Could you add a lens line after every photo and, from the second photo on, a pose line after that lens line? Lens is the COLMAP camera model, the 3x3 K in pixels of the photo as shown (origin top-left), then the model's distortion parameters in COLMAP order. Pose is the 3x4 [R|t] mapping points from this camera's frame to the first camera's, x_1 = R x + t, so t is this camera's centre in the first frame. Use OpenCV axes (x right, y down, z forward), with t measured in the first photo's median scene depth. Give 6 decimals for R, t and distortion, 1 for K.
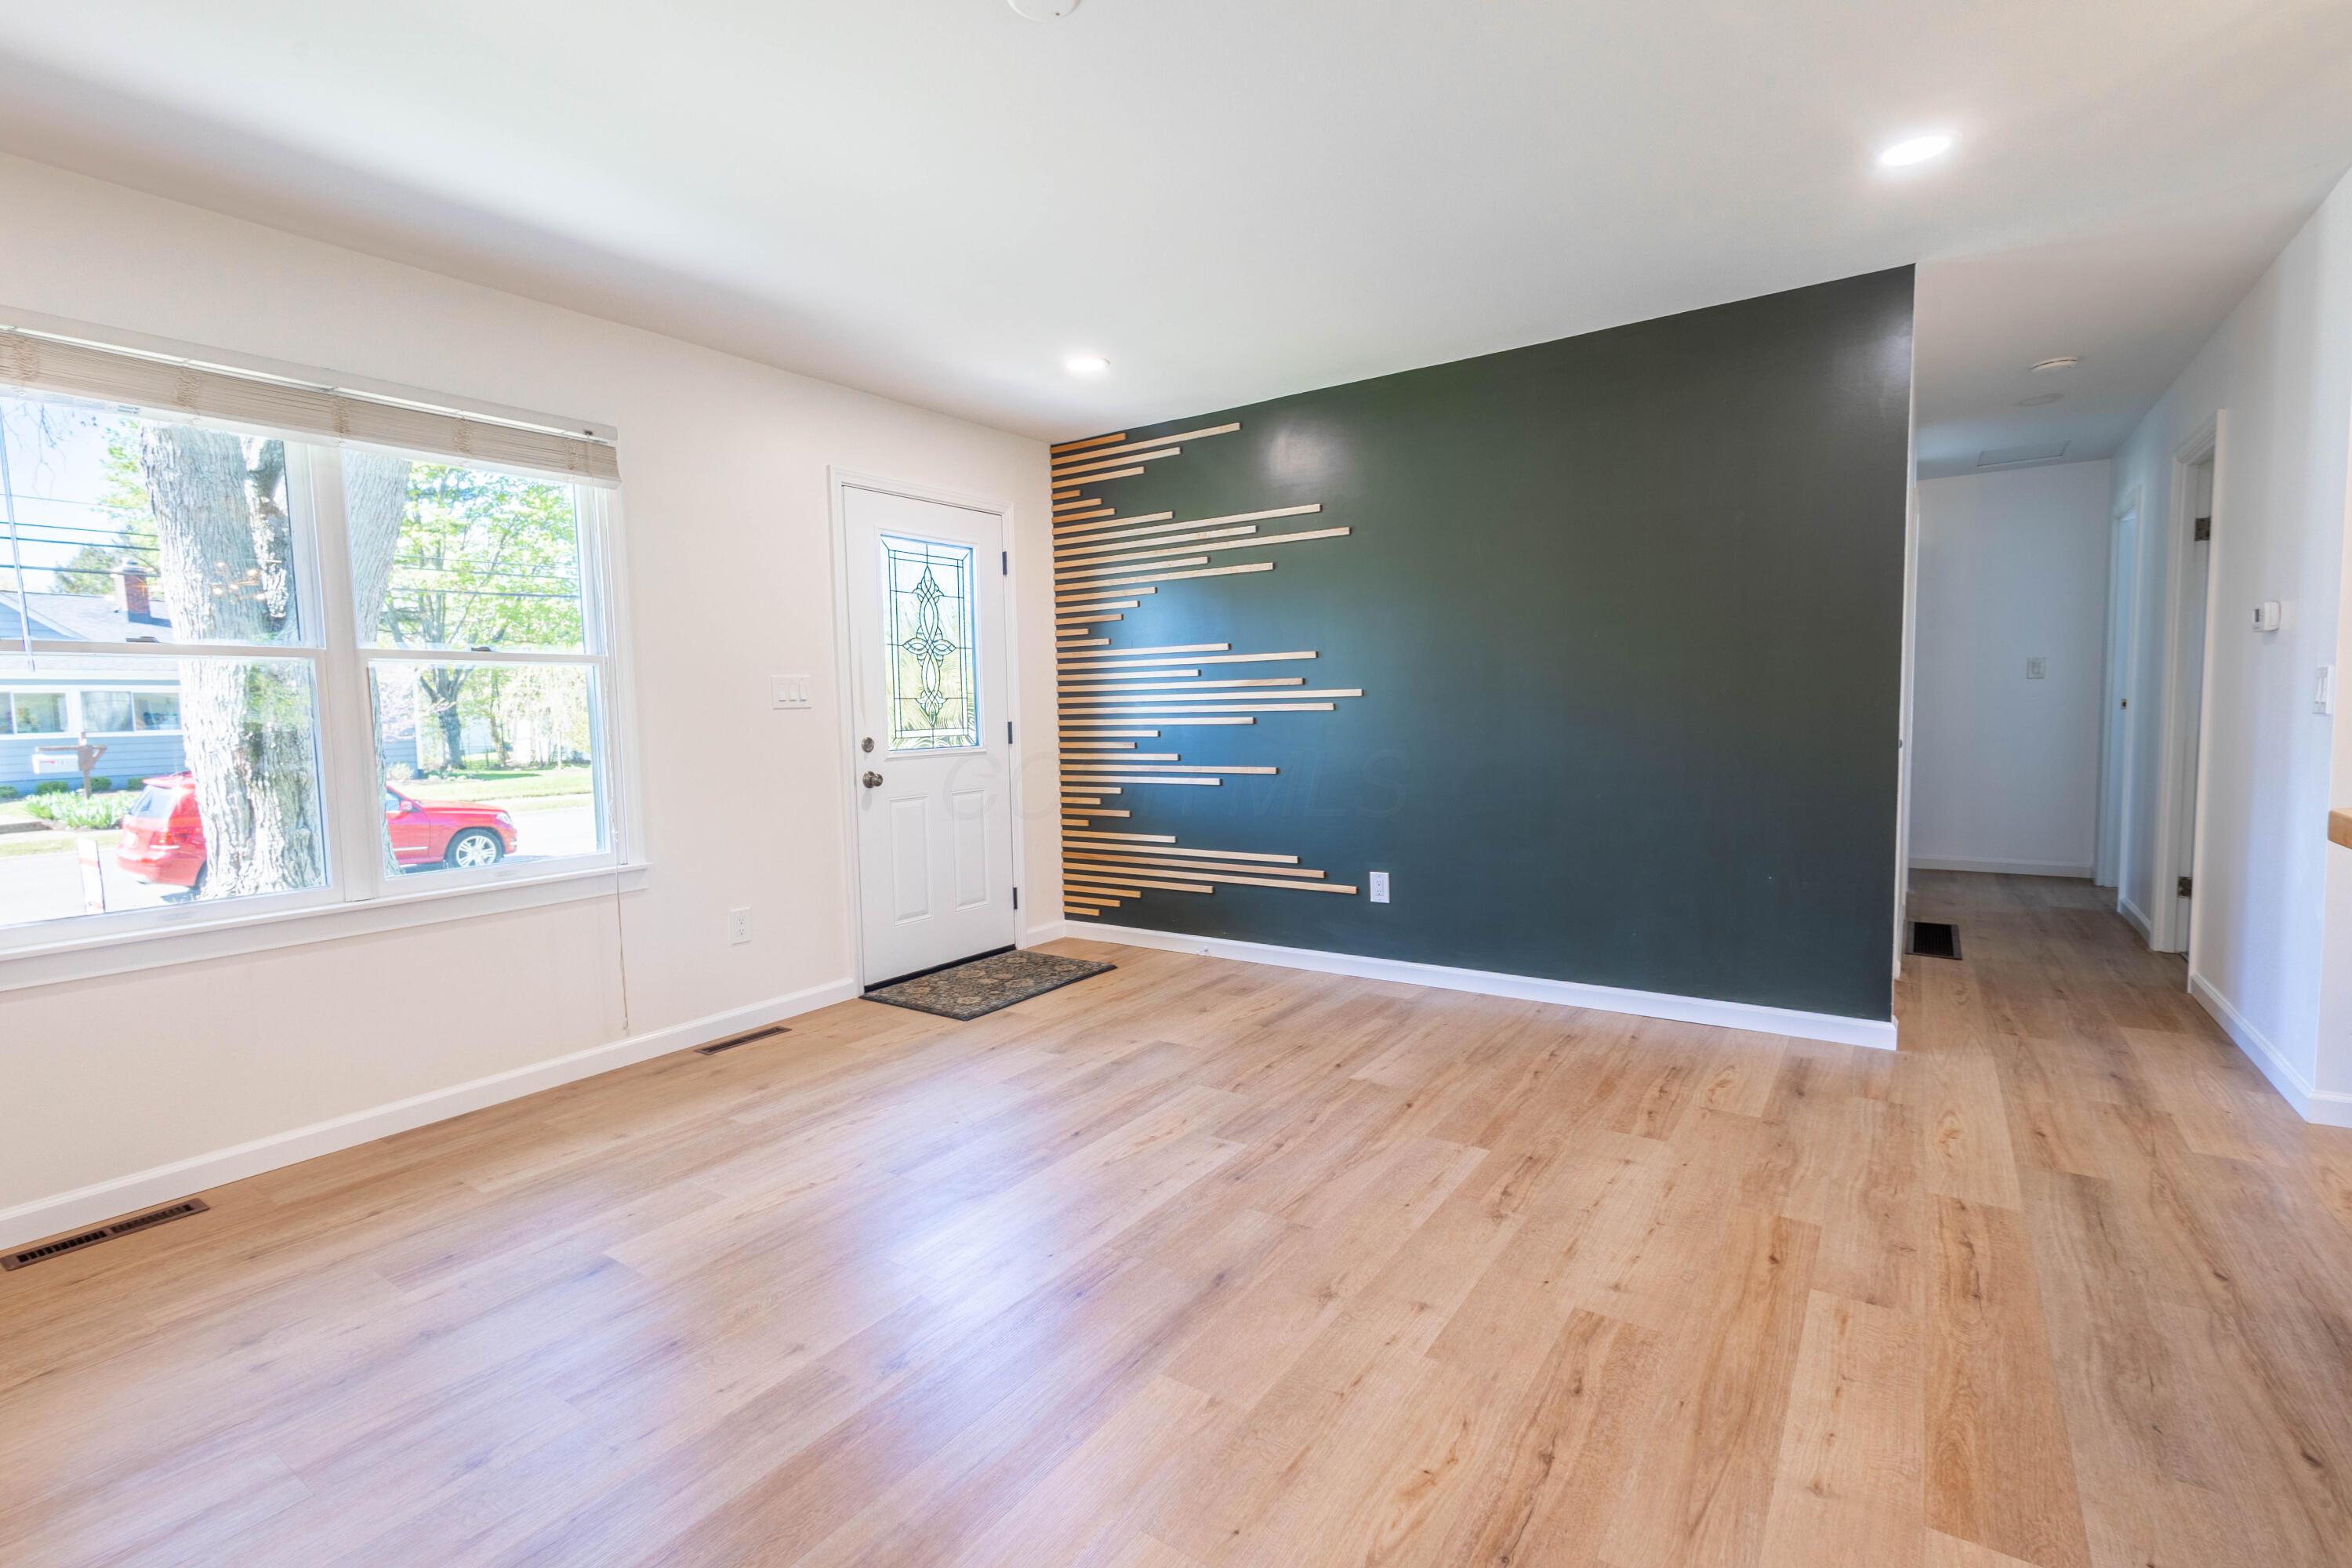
lens RADIAL K [[1081.5, 0, 1160.1], [0, 1081.5, 787.7], [0, 0, 1]] dist [0.012689, -0.003496]
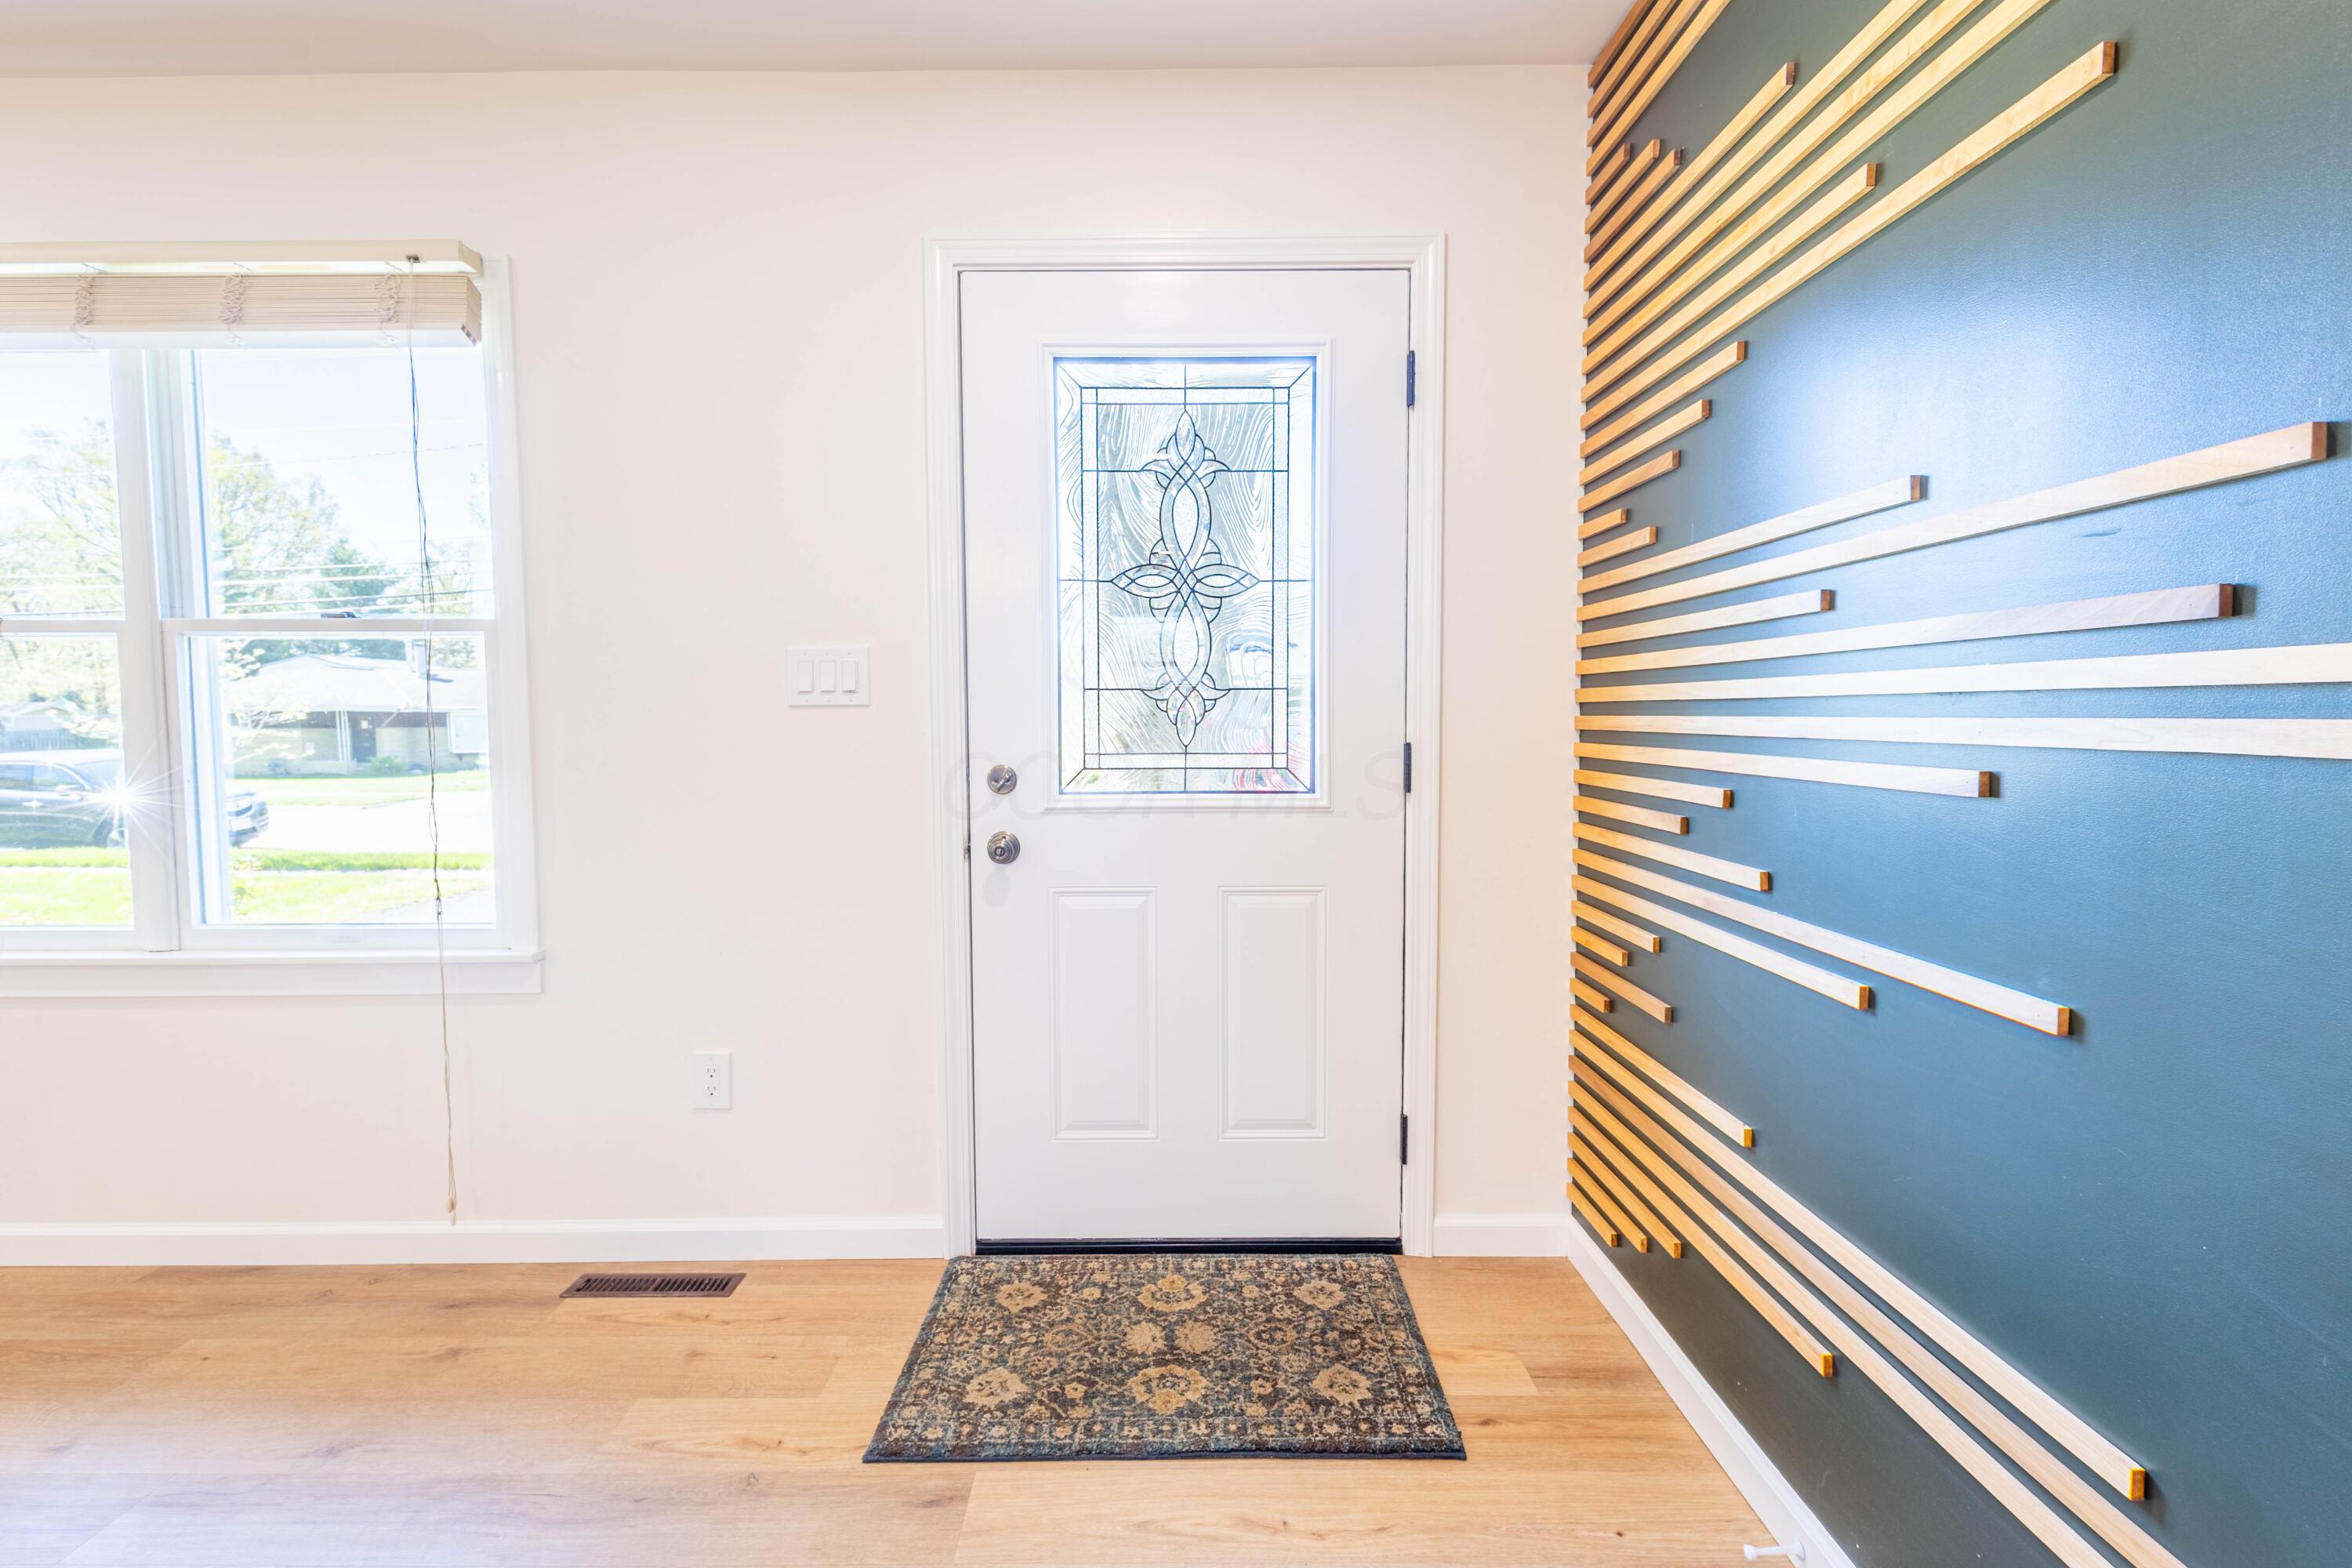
lens RADIAL K [[1081.5, 0, 1166.3], [0, 1081.5, 781.8], [0, 0, 1]] dist [0.012689, -0.003496]
pose [[0.569906, 0.071608, -0.818584, 0.231948], [-0.070928, 0.996764, 0.037815, -0.076585], [0.818643, 0.036509, 0.573141, 0.930311]]
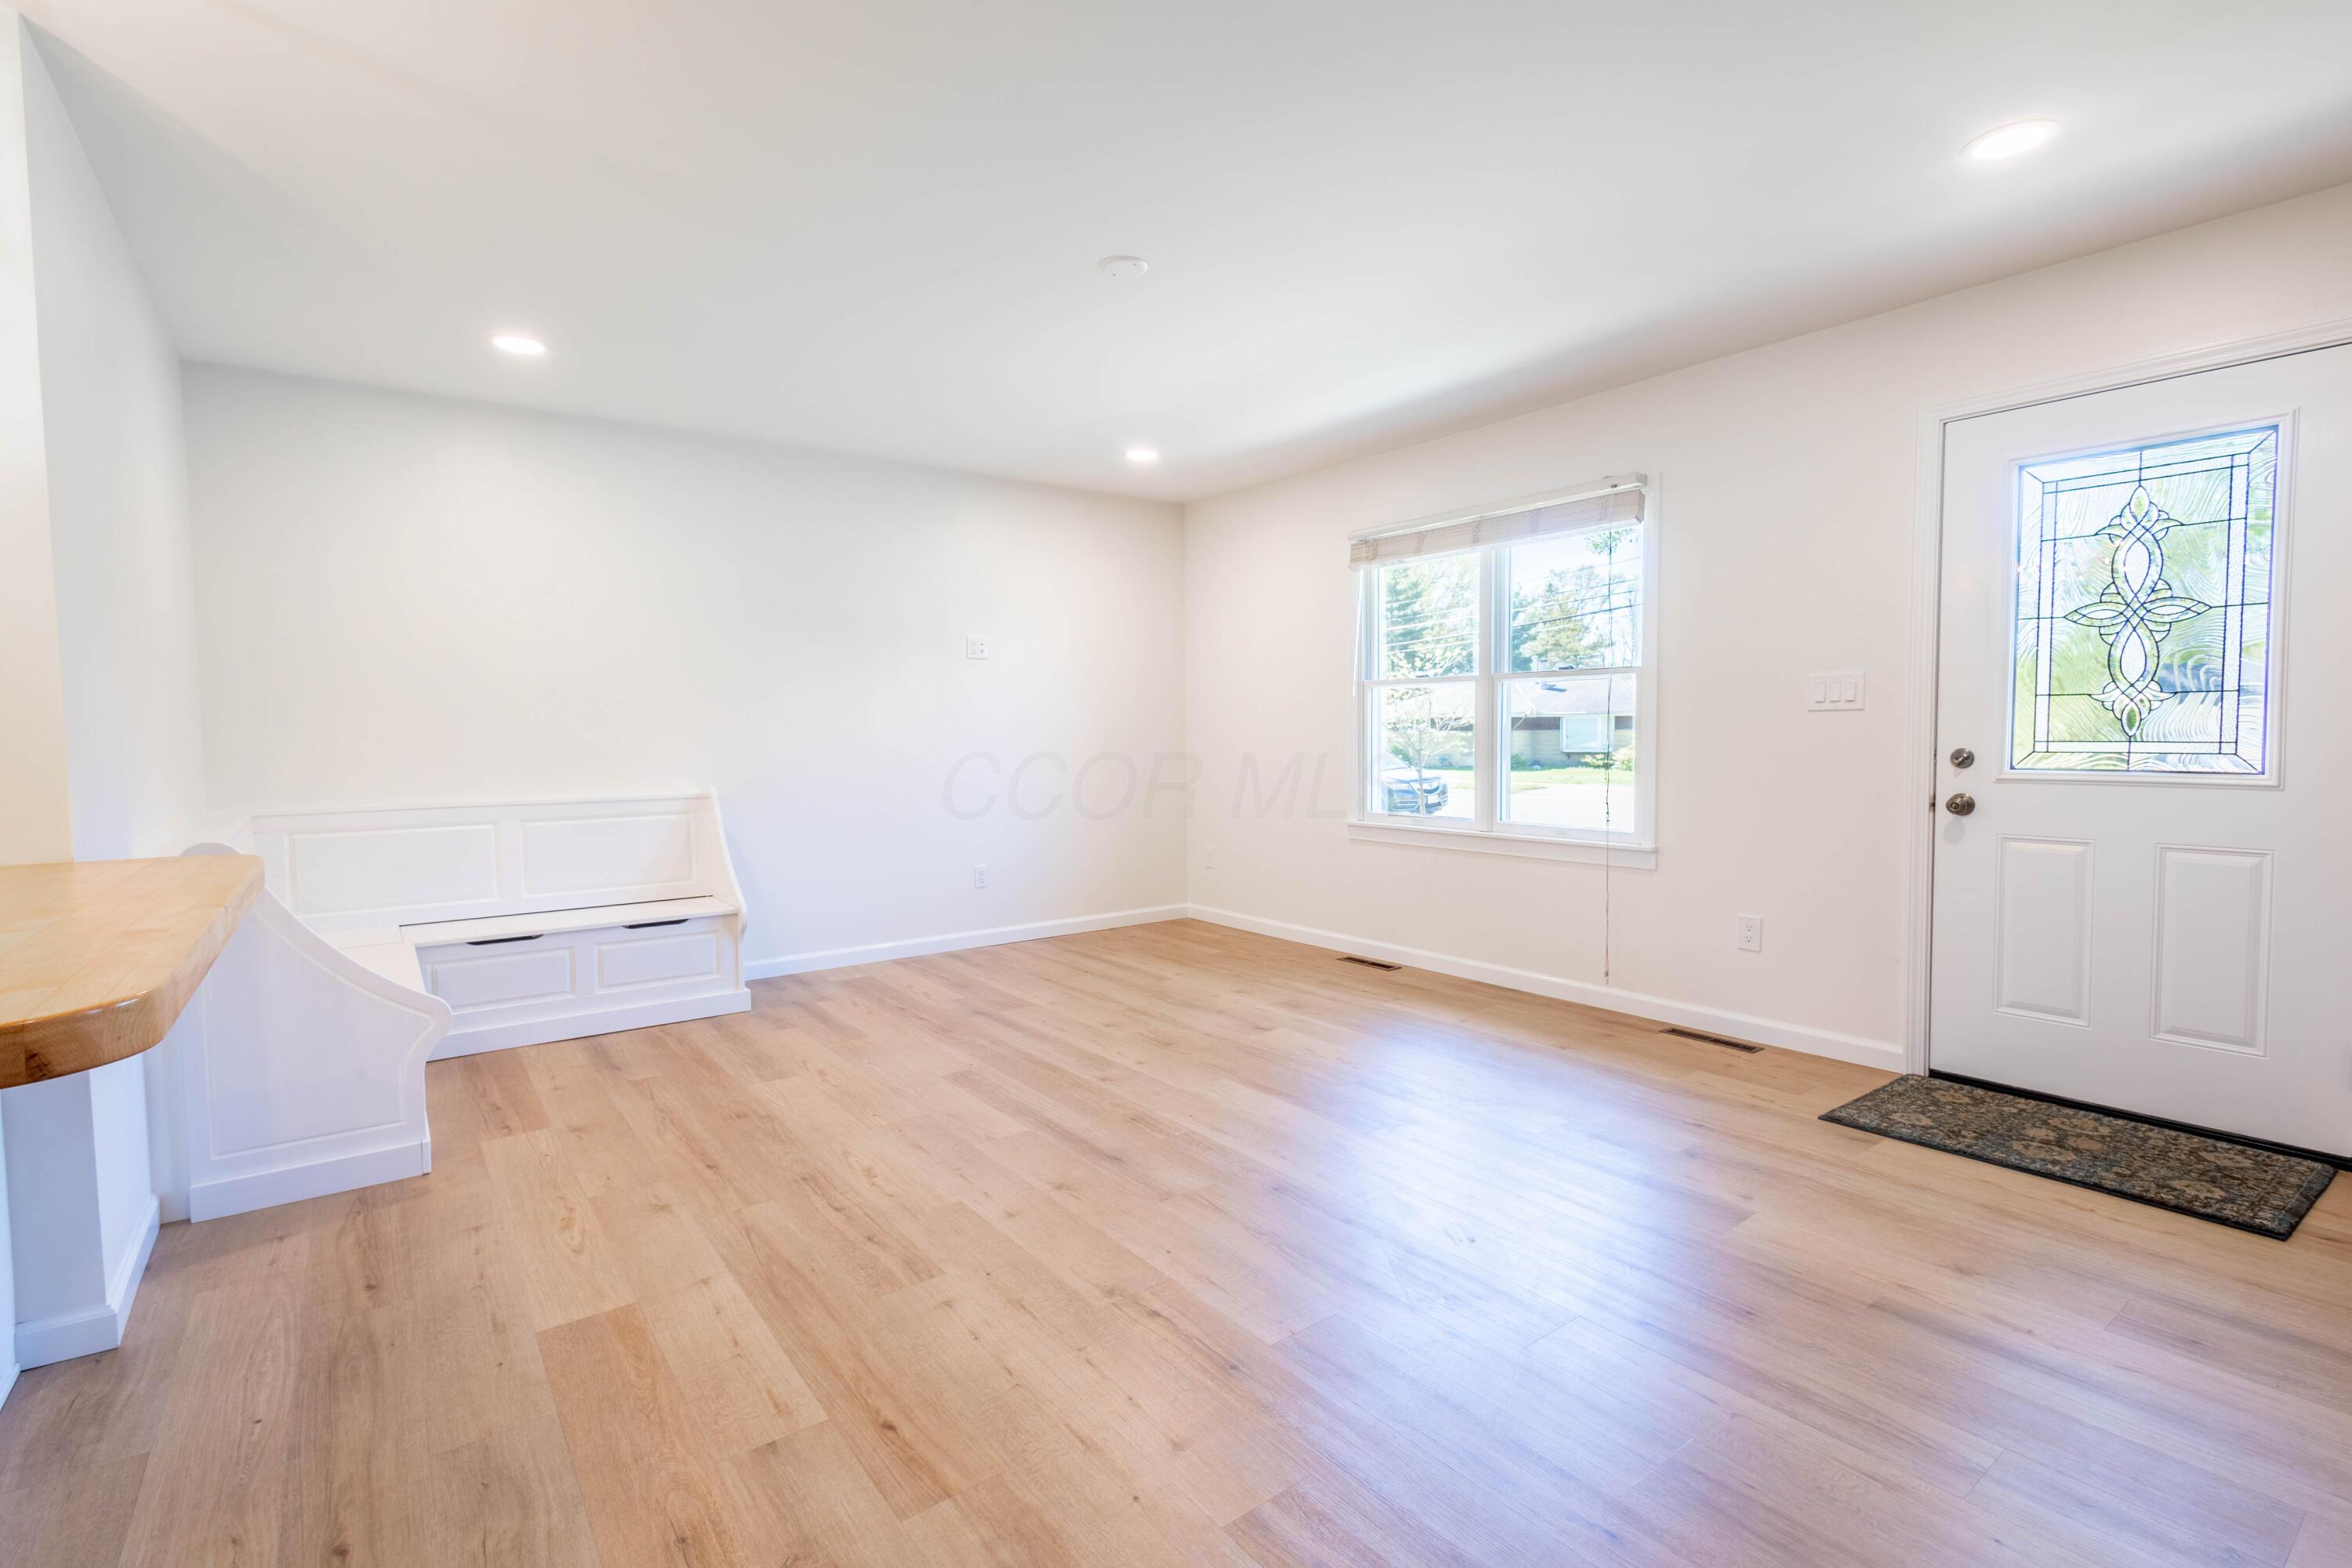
lens RADIAL K [[1081.5, 0, 1172.3], [0, 1081.5, 778.4], [0, 0, 1]] dist [0.012689, -0.003496]
pose [[-0.311996, 0.072664, -0.947300, 0.749249], [-0.053702, 0.994128, 0.093943, -0.081309], [0.948564, 0.080182, -0.306262, 0.858392]]
